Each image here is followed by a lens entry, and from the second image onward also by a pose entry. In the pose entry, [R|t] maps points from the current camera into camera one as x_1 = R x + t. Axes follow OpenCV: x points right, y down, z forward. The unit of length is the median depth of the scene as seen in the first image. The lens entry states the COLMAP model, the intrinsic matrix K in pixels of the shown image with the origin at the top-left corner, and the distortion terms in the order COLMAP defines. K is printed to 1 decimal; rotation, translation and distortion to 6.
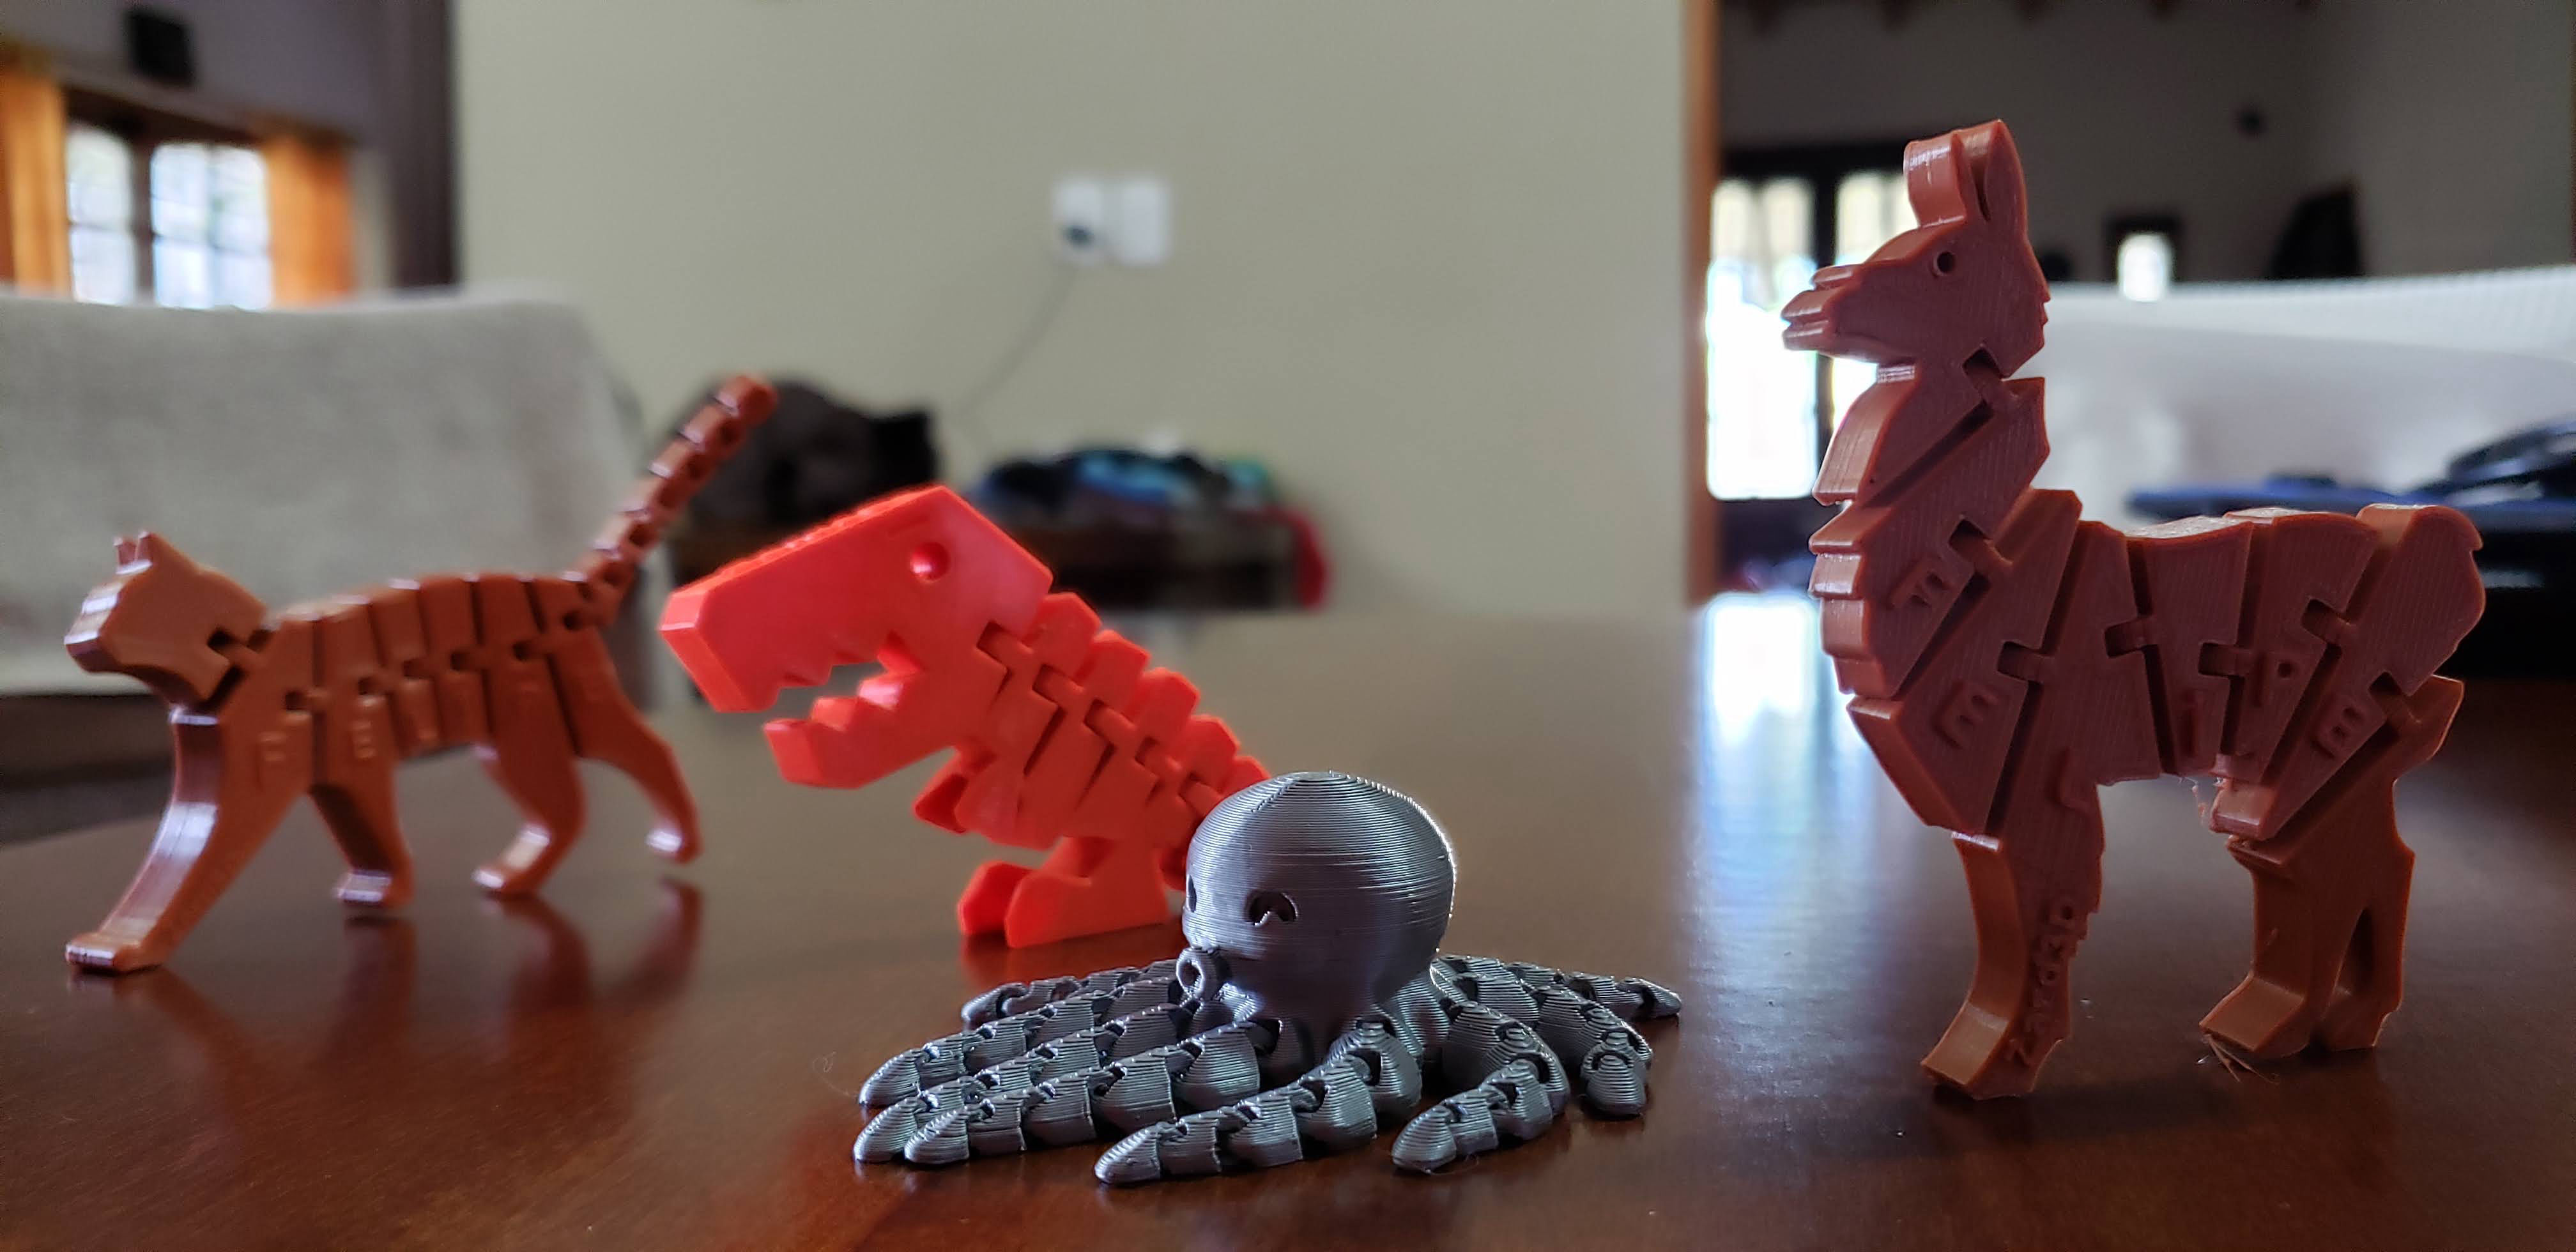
lens RADIAL K [[1947.0, 0, 1255.7], [0, 1947.0, 618.0], [0, 0, 1]] dist [0.020597, -0.036683]
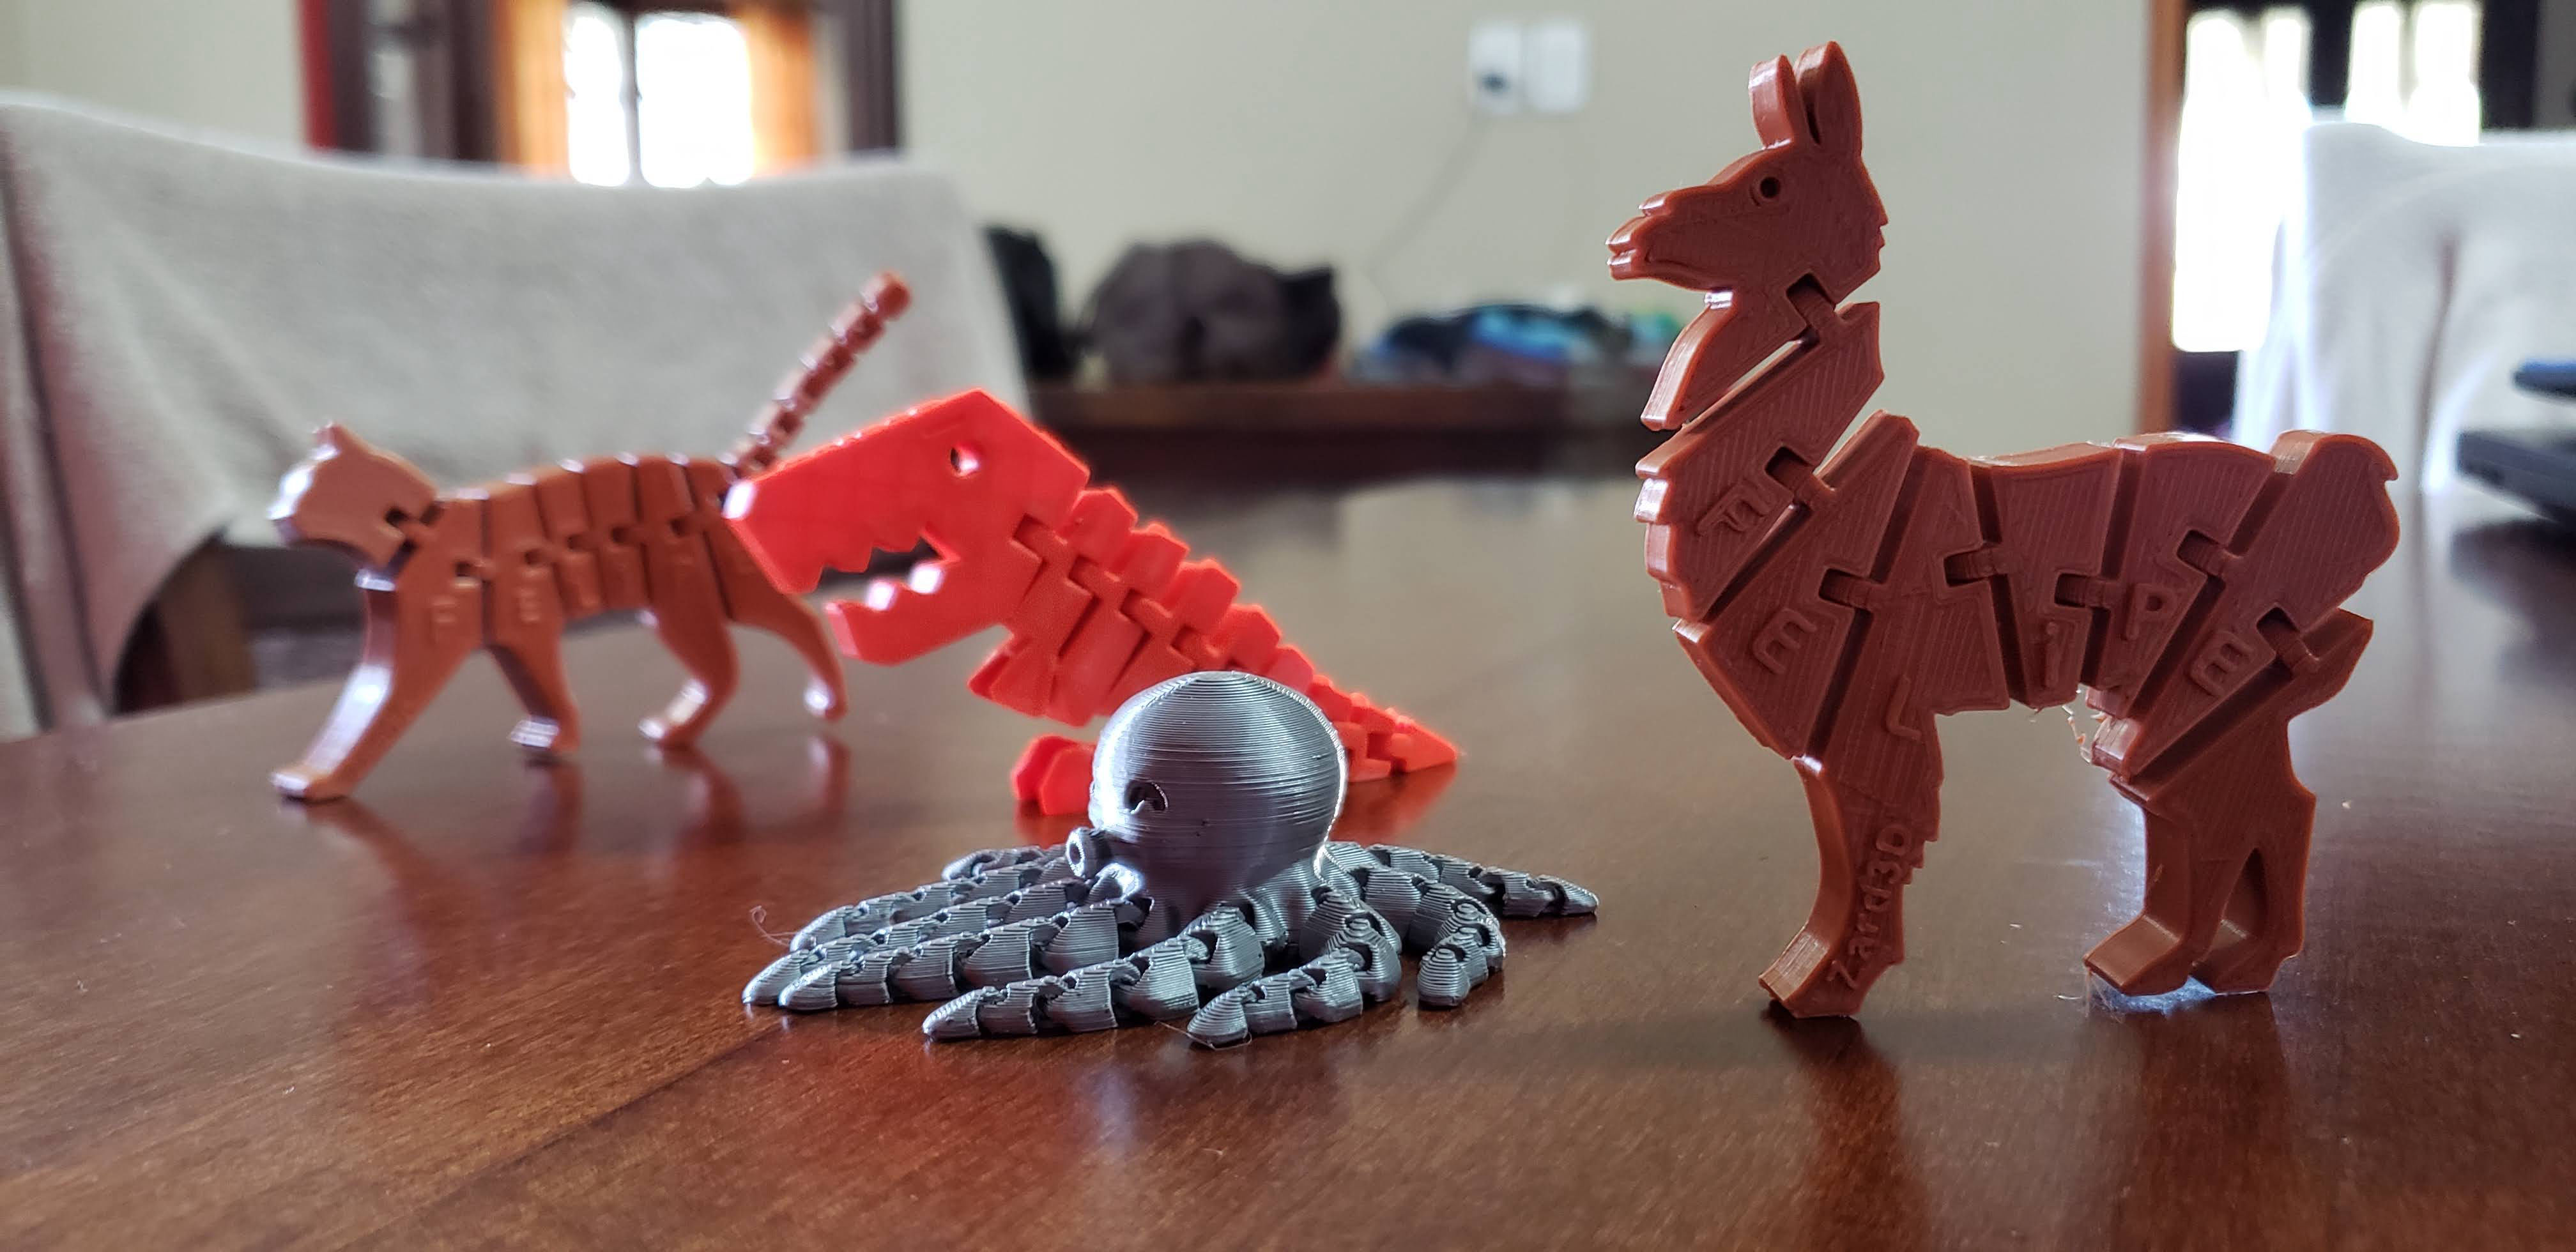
lens RADIAL K [[1947.0, 0, 1255.7], [0, 1947.0, 618.0], [0, 0, 1]] dist [0.020597, -0.036683]
pose [[0.980207, 0.028681, -0.195885, 0.193320], [-0.014395, 0.997157, 0.073968, -0.021575], [0.197450, -0.069684, 0.977833, -0.024986]]
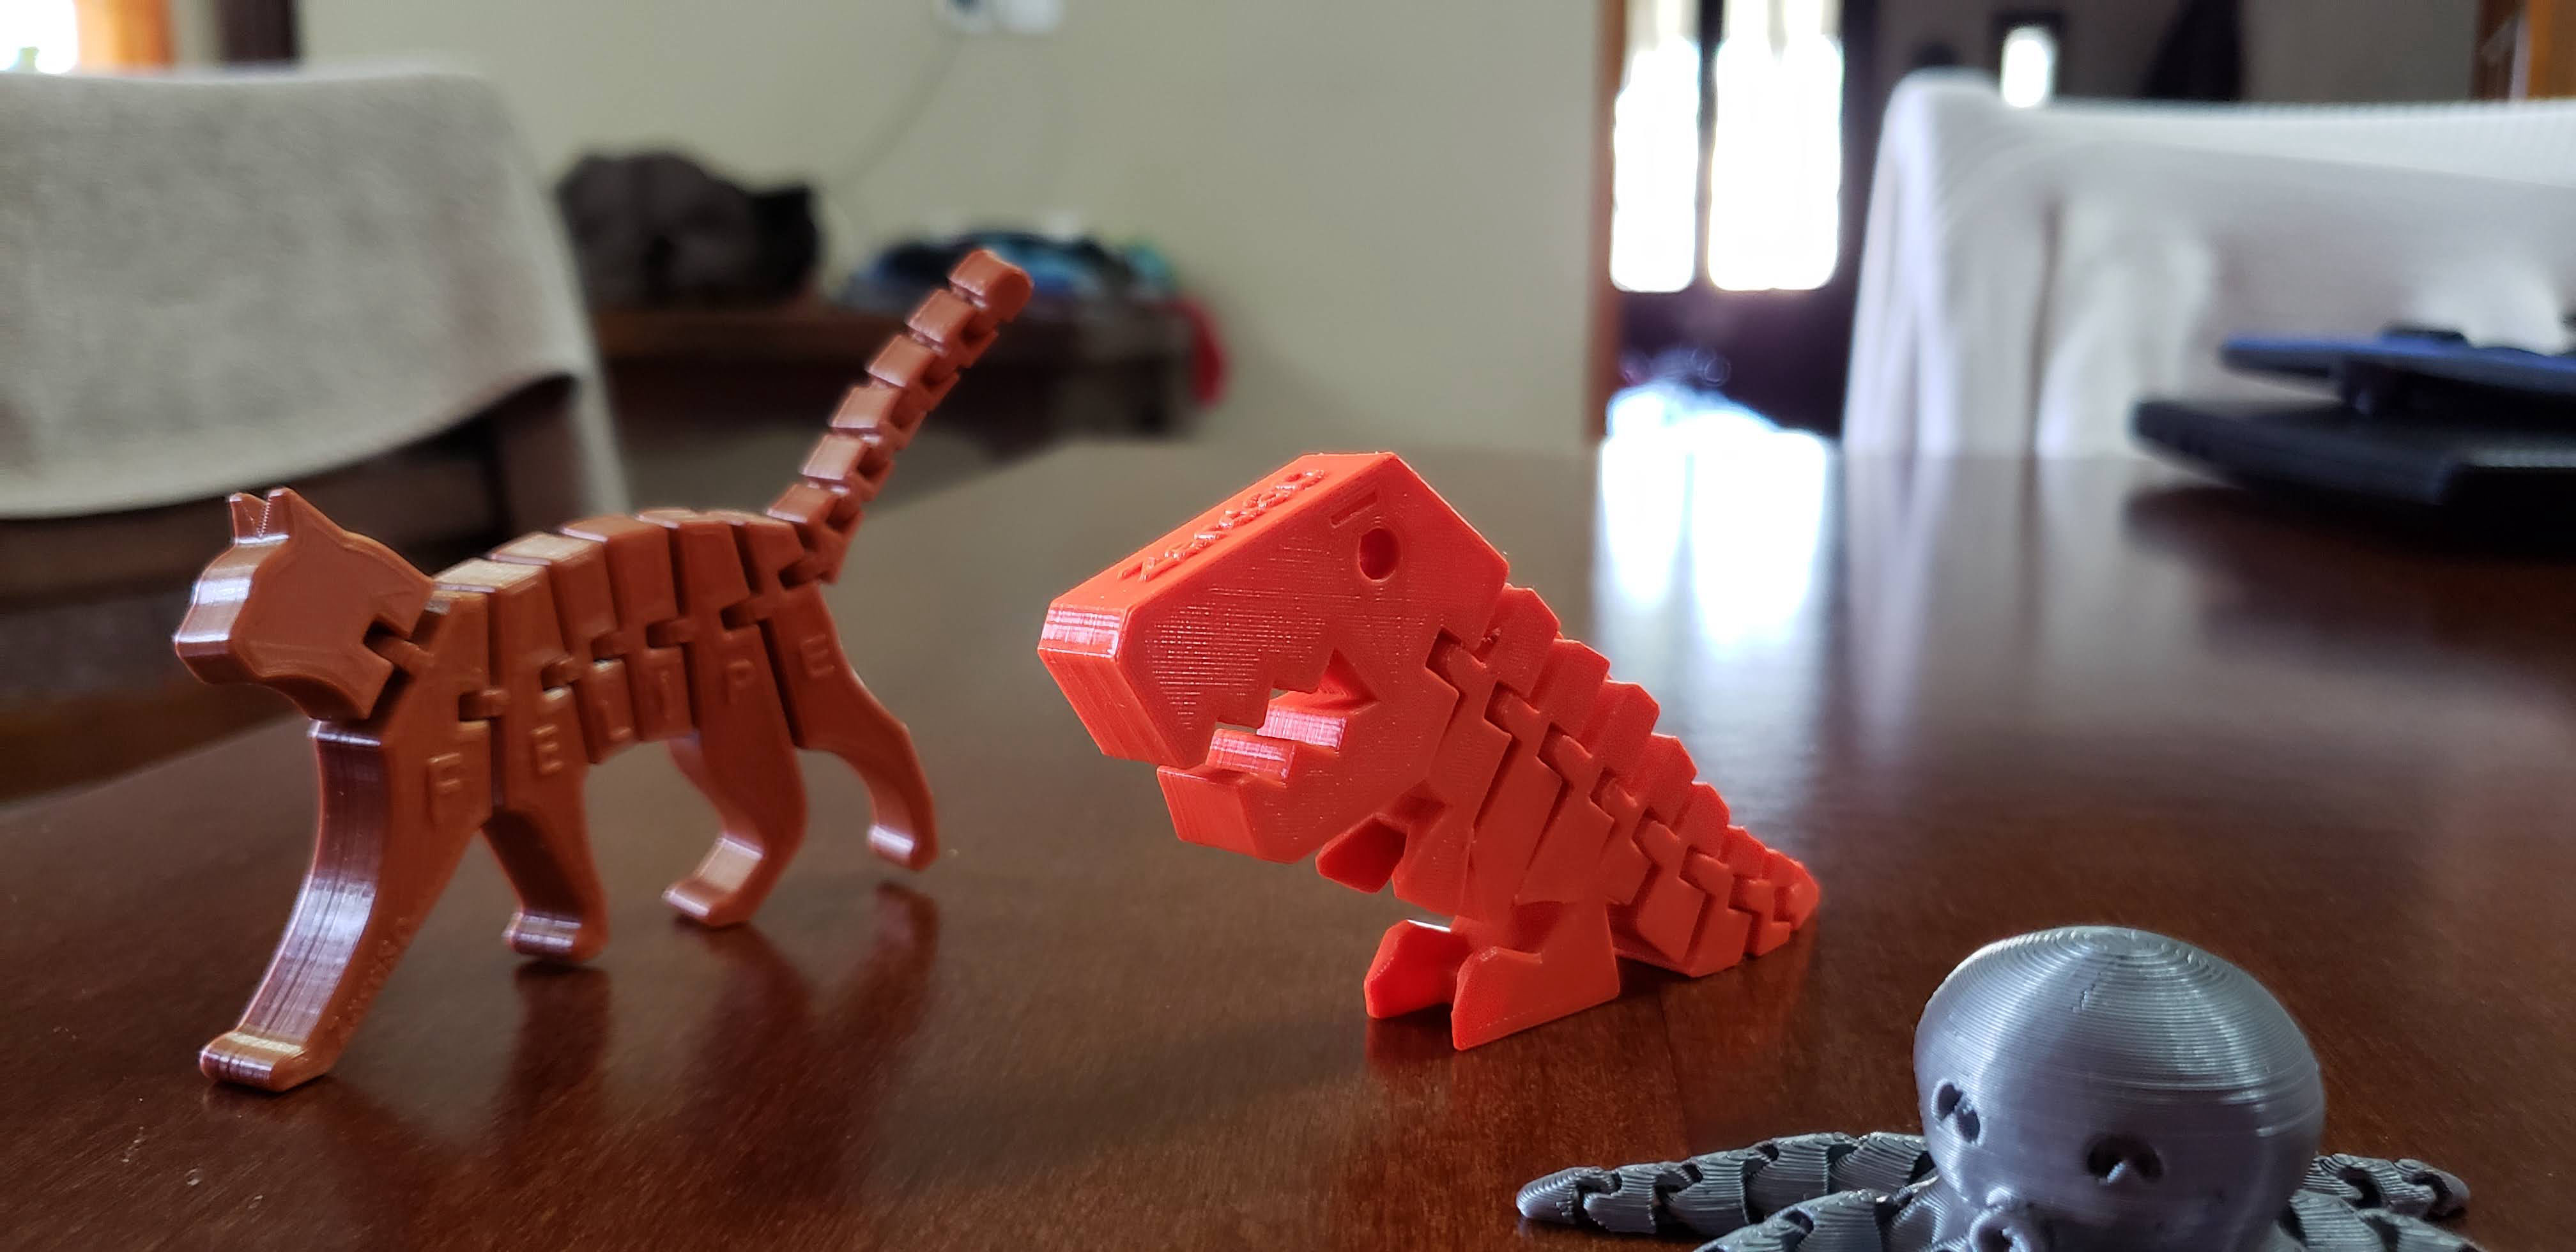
lens RADIAL K [[1997.6, 0, 1288.0], [0, 1997.6, 626.0], [0, 0, 1]] dist [0.110926, -0.226584]
pose [[0.998089, 0.010618, 0.060879, -0.237280], [-0.016836, 0.994584, 0.102562, -0.077073], [-0.059460, -0.103391, 0.992862, 0.223264]]
